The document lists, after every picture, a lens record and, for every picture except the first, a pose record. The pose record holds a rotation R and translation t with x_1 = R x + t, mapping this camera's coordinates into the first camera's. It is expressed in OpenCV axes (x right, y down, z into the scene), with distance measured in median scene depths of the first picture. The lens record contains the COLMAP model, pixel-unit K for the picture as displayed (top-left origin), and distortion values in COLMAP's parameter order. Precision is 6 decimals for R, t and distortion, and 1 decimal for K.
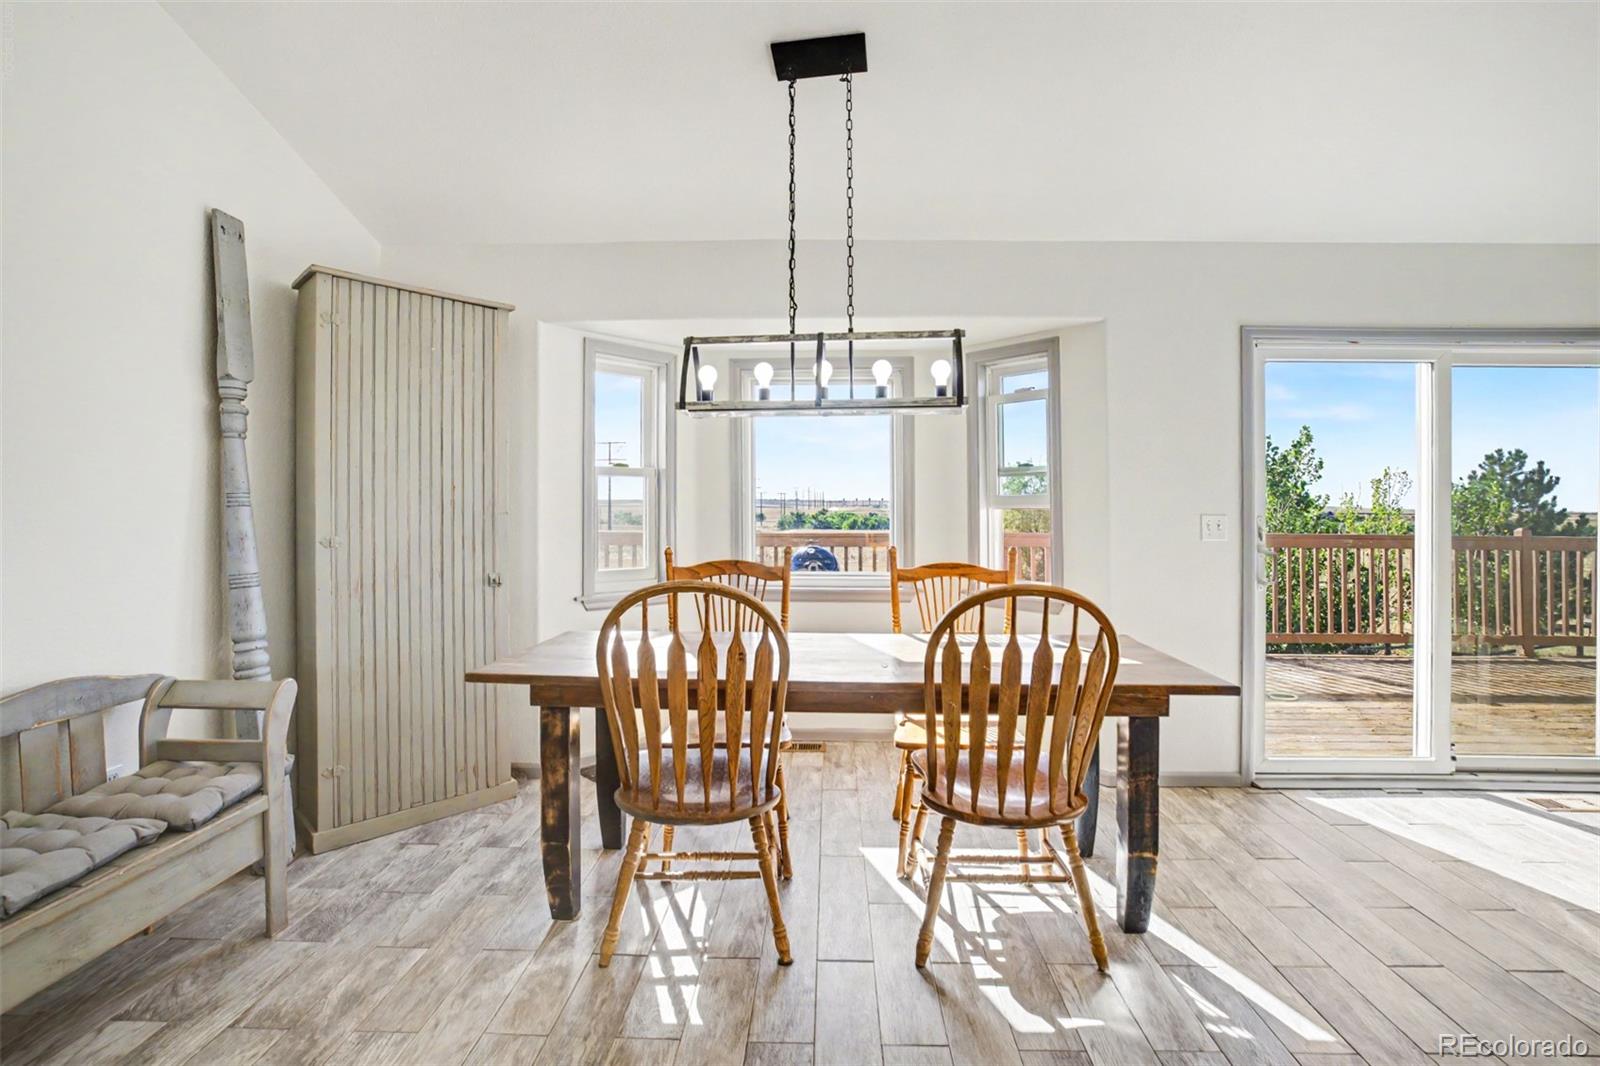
lens RADIAL K [[703.7, 0, 813.3], [0, 703.7, 504.3], [0, 0, 1]] dist [-0.024997, 0.004861]
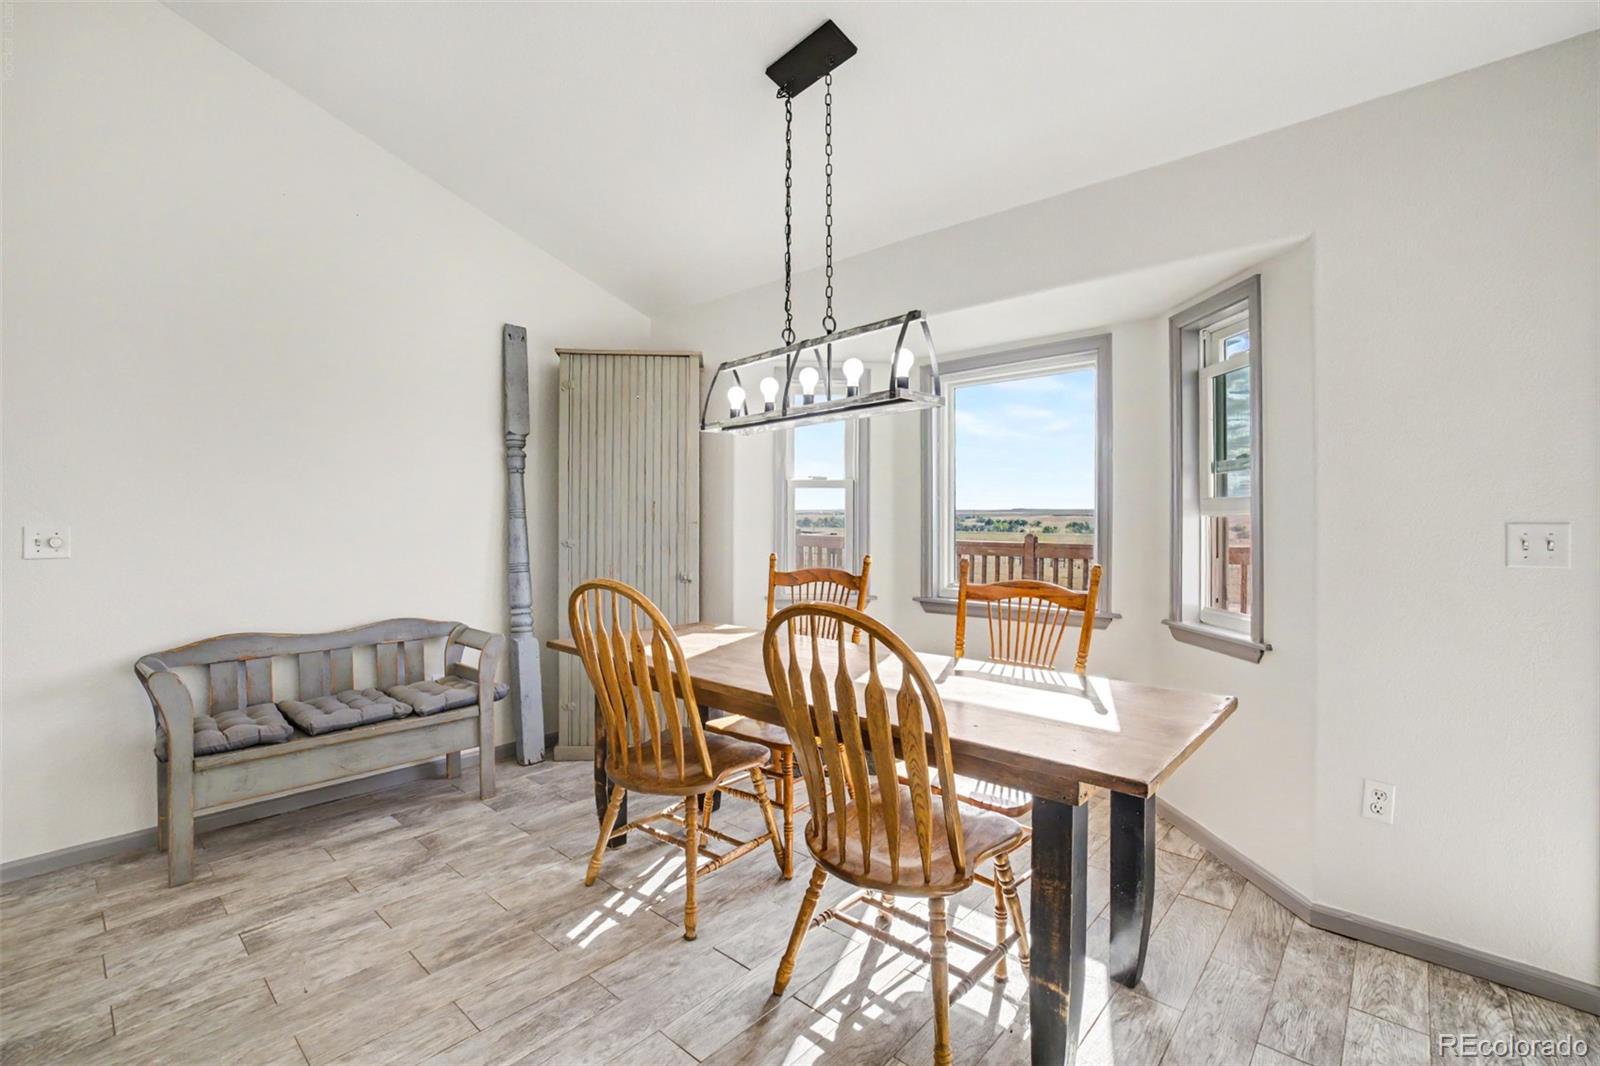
lens RADIAL K [[703.7, 0, 805.1], [0, 703.7, 520.0], [0, 0, 1]] dist [-0.024997, 0.004861]
pose [[0.767727, -0.002180, -0.640774, 0.635319], [0.009690, 0.999919, 0.008207, 0.000575], [0.640704, -0.012510, 0.767686, 0.230635]]
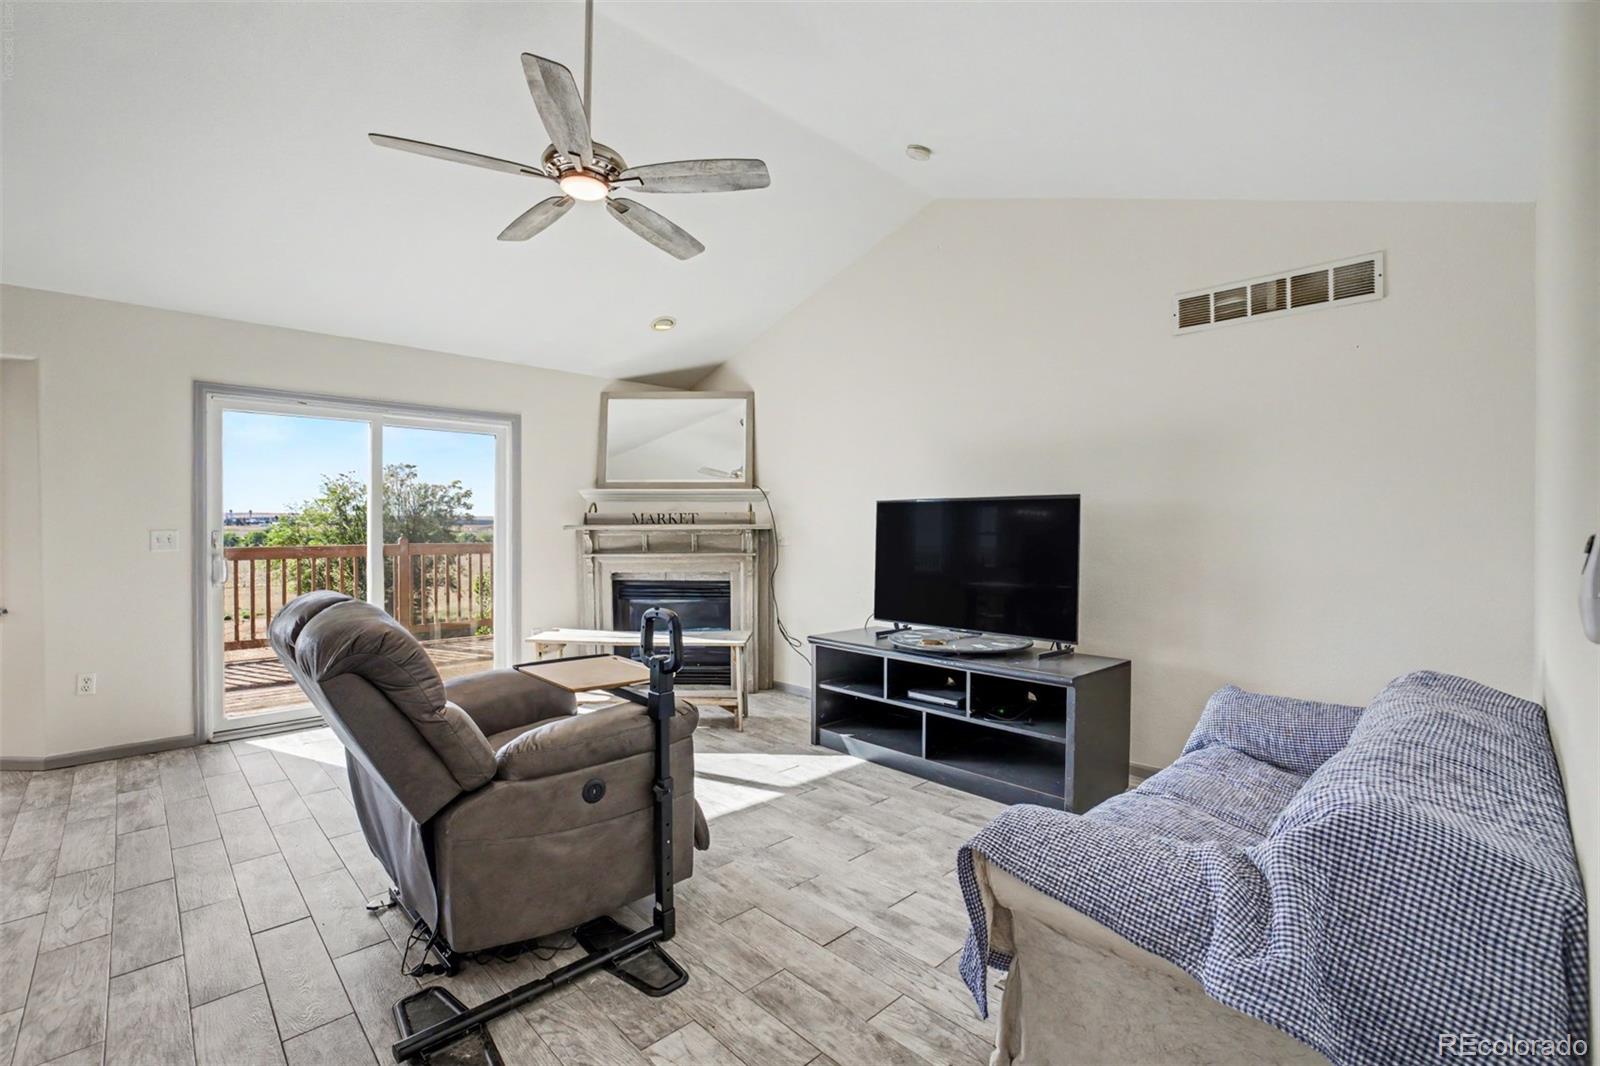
lens RADIAL K [[703.7, 0, 797.5], [0, 703.7, 527.7], [0, 0, 1]] dist [-0.024997, 0.004861]
pose [[0.695596, -0.007057, 0.718398, 0.634716], [-0.002557, 0.999921, 0.012299, -0.010619], [-0.718428, -0.010392, 0.695524, -0.874072]]
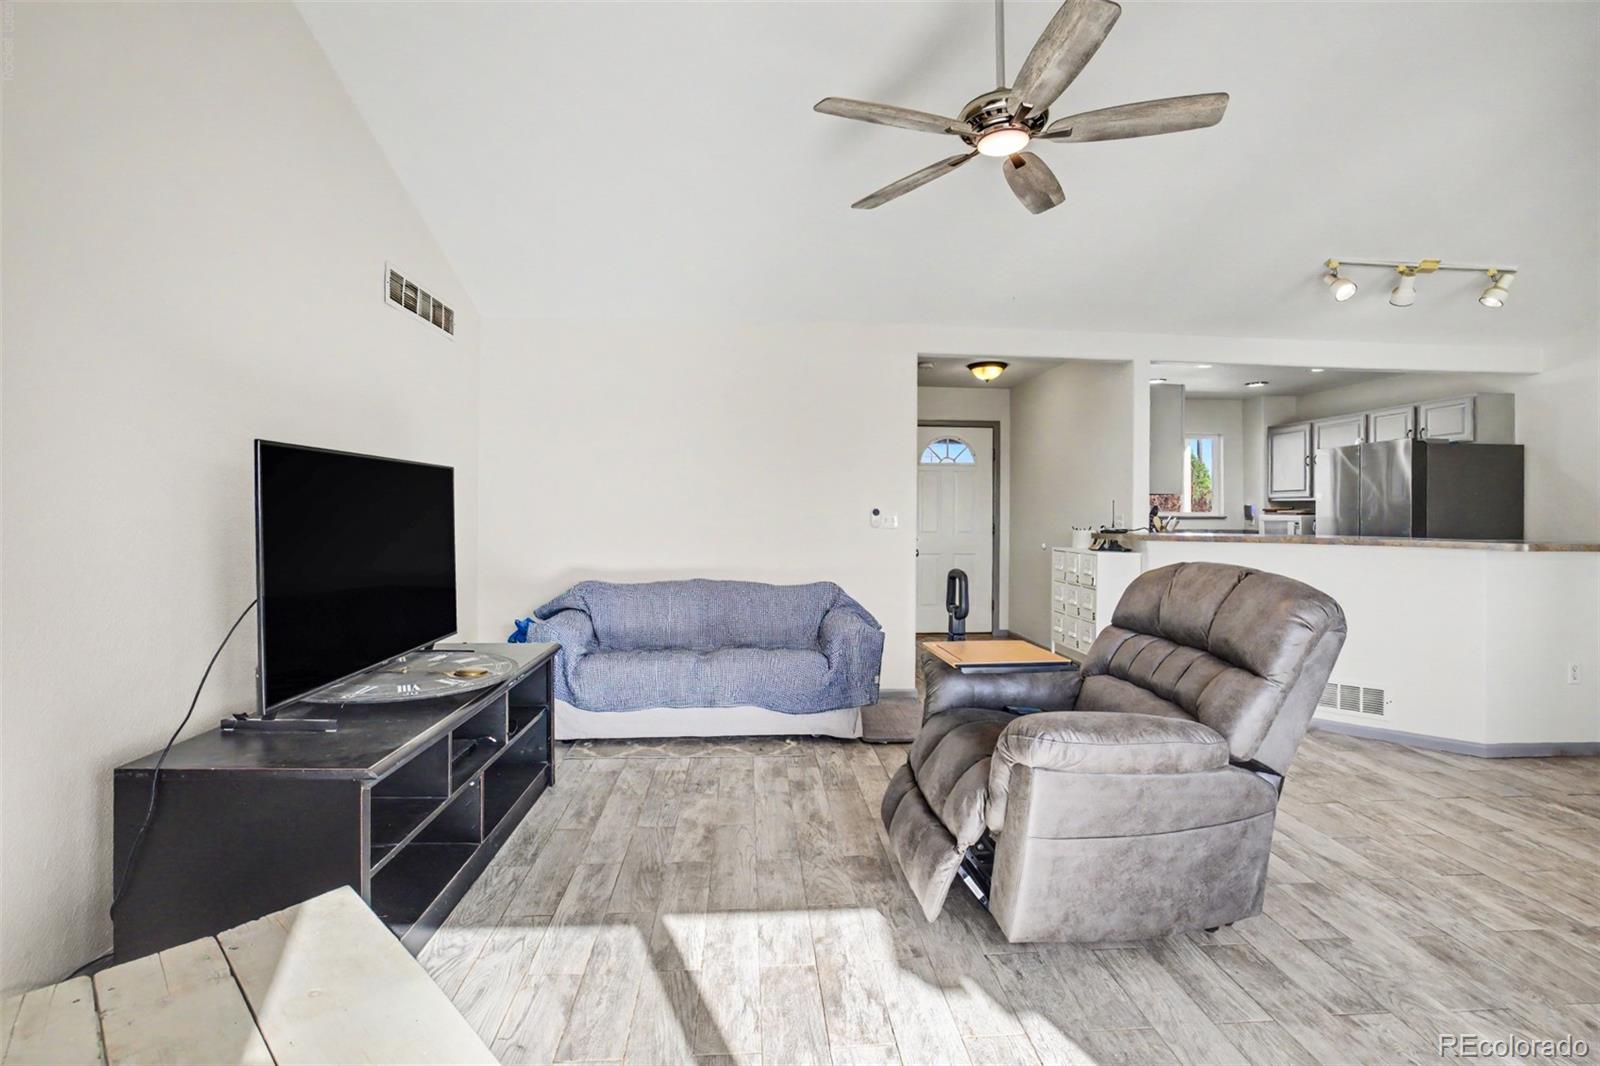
lens RADIAL K [[703.7, 0, 801.3], [0, 703.7, 522.9], [0, 0, 1]] dist [-0.024997, 0.004861]
pose [[-0.995169, -0.000579, -0.098179, 1.555751], [-0.000670, 0.999999, 0.000897, 0.037353], [0.098178, 0.000958, -0.995168, 1.059481]]
